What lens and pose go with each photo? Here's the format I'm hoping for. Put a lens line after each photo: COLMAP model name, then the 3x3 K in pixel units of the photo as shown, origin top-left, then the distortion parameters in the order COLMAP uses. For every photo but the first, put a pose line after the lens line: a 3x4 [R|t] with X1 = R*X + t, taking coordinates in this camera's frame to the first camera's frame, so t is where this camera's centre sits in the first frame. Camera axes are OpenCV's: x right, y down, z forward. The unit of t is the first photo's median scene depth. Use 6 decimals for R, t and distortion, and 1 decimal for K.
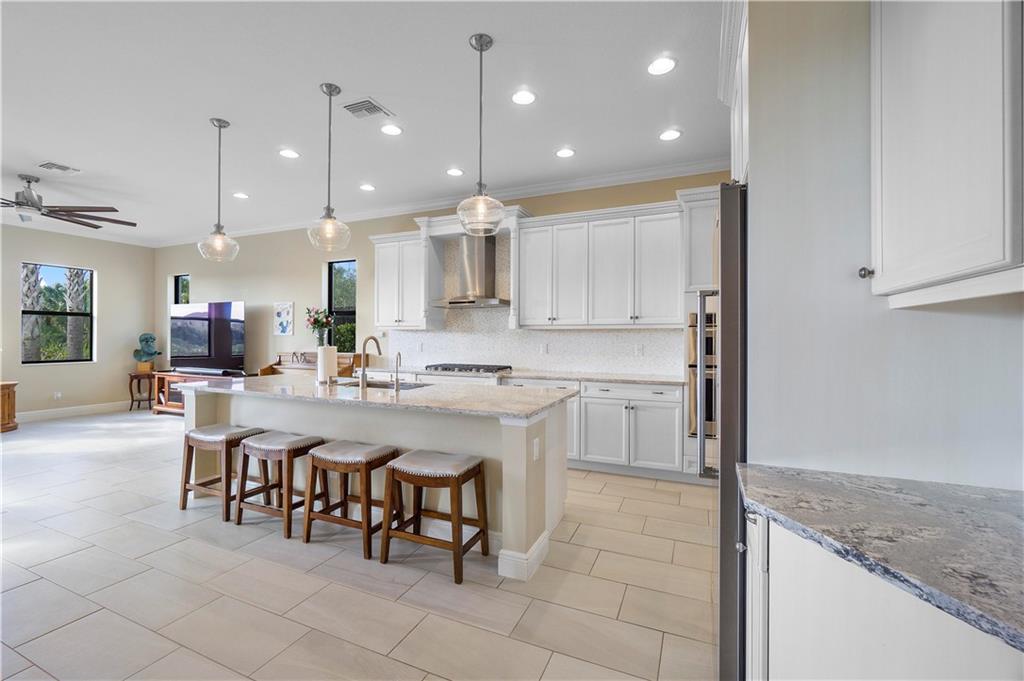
lens RADIAL K [[440.9, 0, 514.8], [0, 440.9, 341.4], [0, 0, 1]] dist [-0.004860, 0.000302]
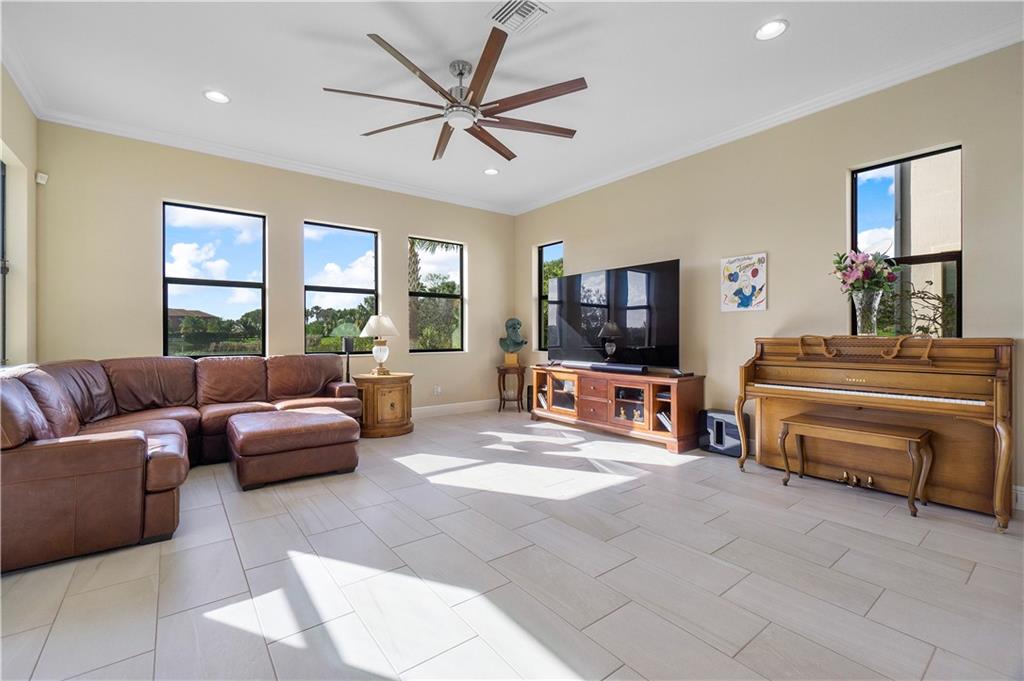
lens RADIAL K [[440.9, 0, 518.6], [0, 440.9, 343.1], [0, 0, 1]] dist [-0.004860, 0.000302]
pose [[0.879909, 0.005146, -0.475115, -0.473447], [-0.000241, 0.999946, 0.010384, 0.021624], [0.475143, -0.009023, 0.879863, 0.305244]]
